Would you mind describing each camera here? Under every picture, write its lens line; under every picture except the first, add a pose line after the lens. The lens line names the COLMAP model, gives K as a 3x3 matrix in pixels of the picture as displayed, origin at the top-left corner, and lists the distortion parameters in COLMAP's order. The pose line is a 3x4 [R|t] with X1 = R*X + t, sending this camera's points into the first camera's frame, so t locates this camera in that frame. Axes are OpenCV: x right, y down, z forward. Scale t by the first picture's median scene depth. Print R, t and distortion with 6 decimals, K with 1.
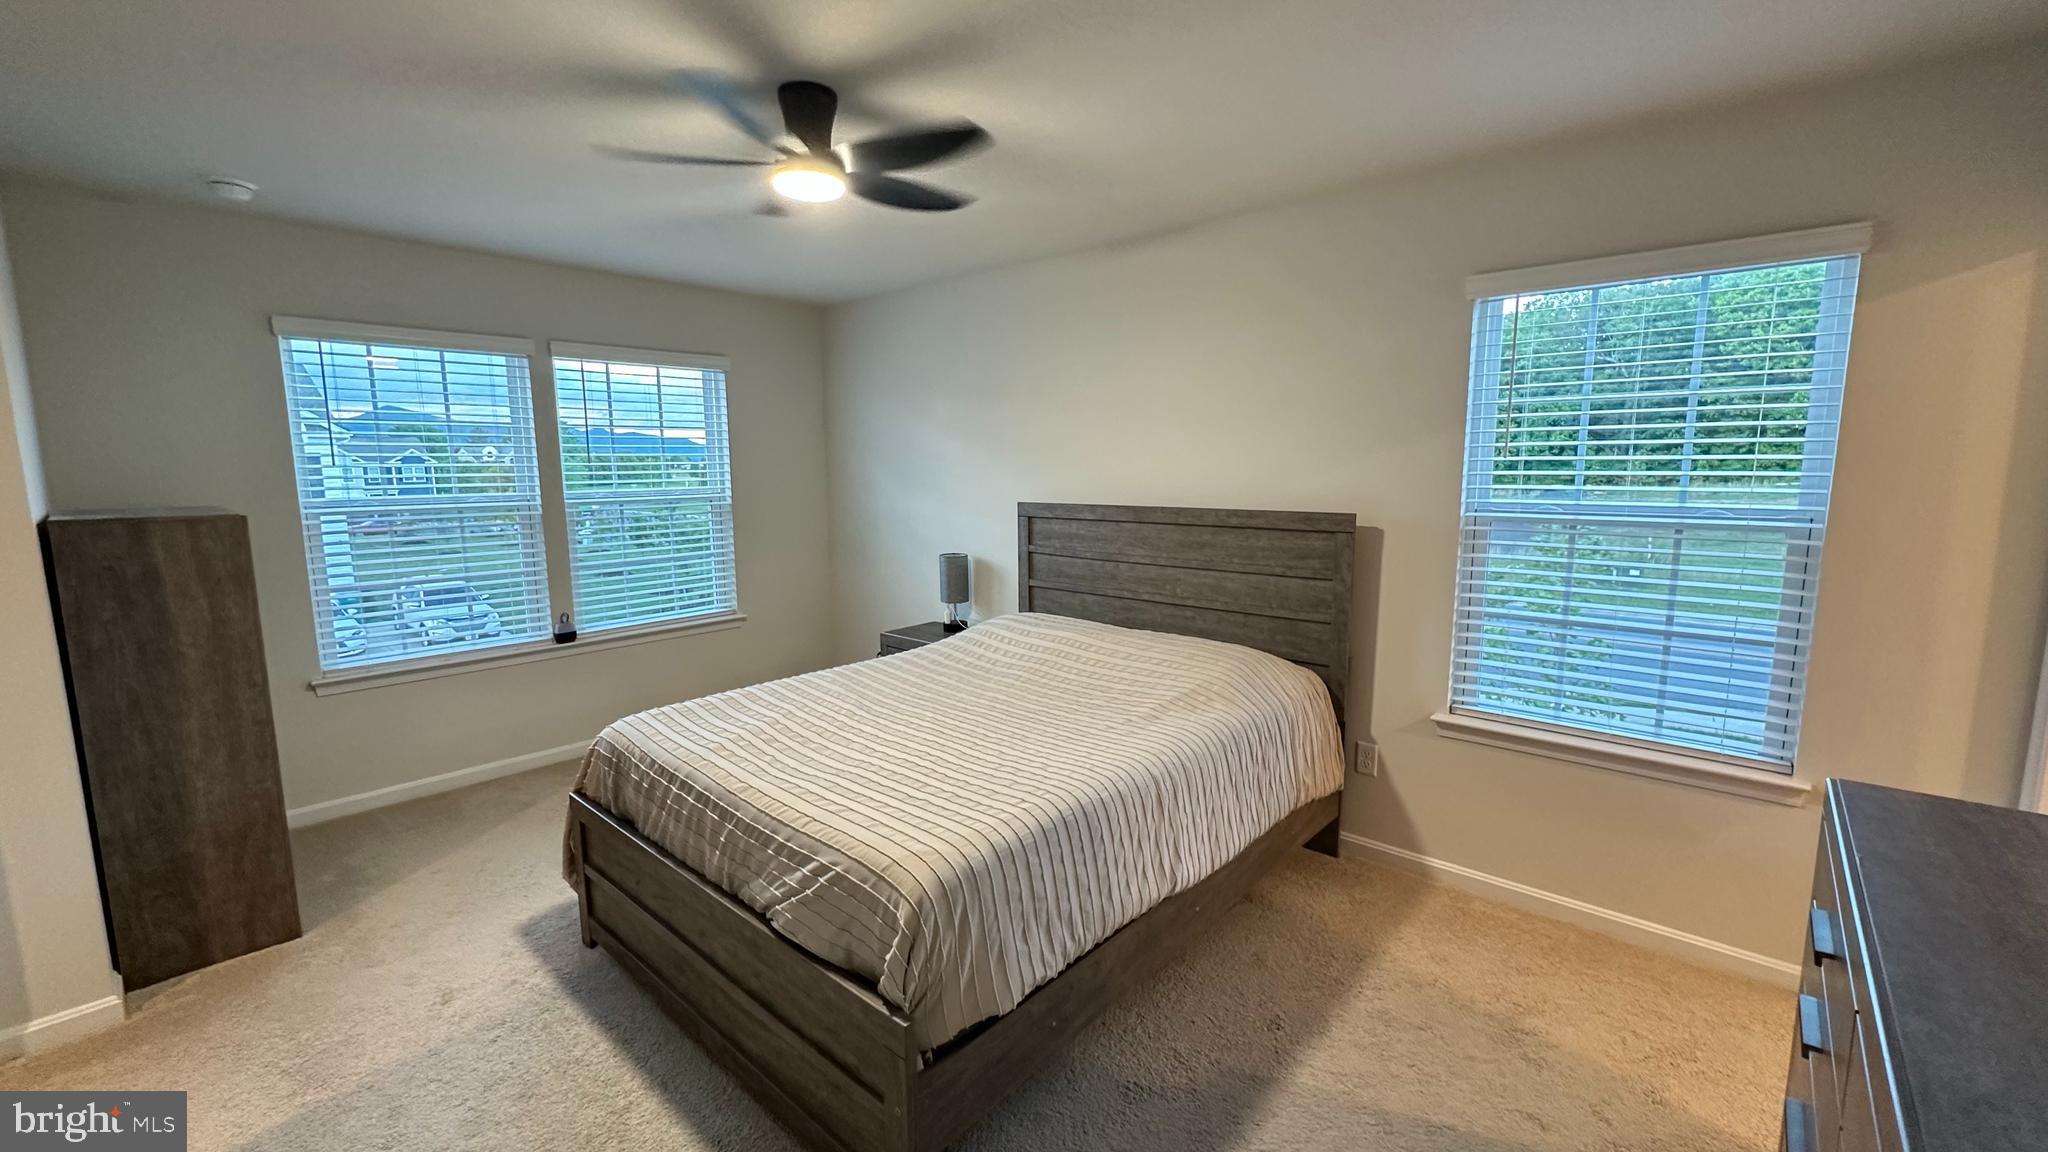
lens RADIAL K [[814.0, 0, 1024.5], [0, 814.0, 570.5], [0, 0, 1]] dist [-0.001631, 0.000223]
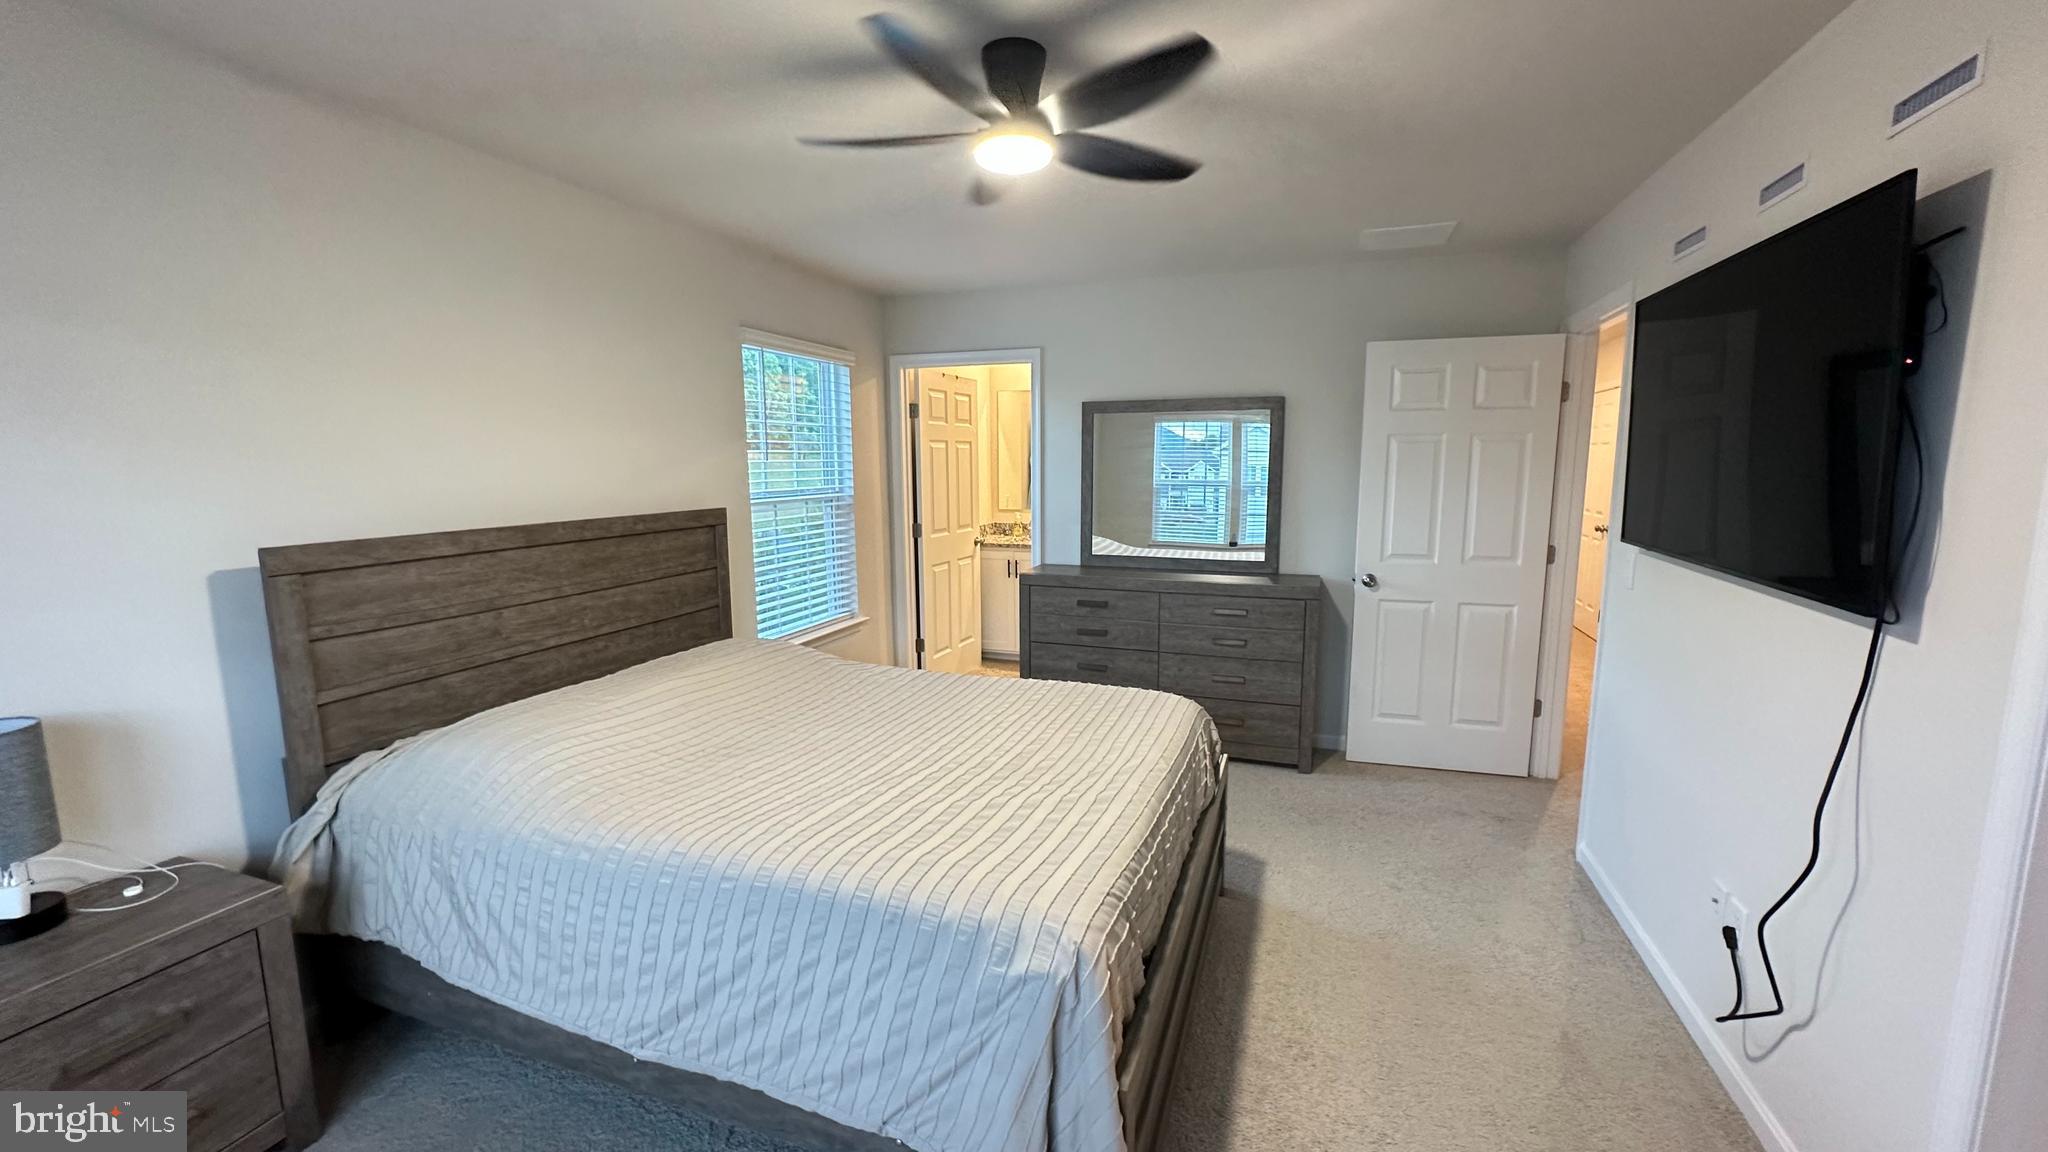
lens RADIAL K [[814.0, 0, 1021.2], [0, 814.0, 573.5], [0, 0, 1]] dist [-0.001631, 0.000223]
pose [[-0.361747, -0.121837, 0.924281, -0.725182], [0.134386, 0.974254, 0.181021, -0.112320], [-0.922540, 0.189694, -0.336060, 0.866225]]
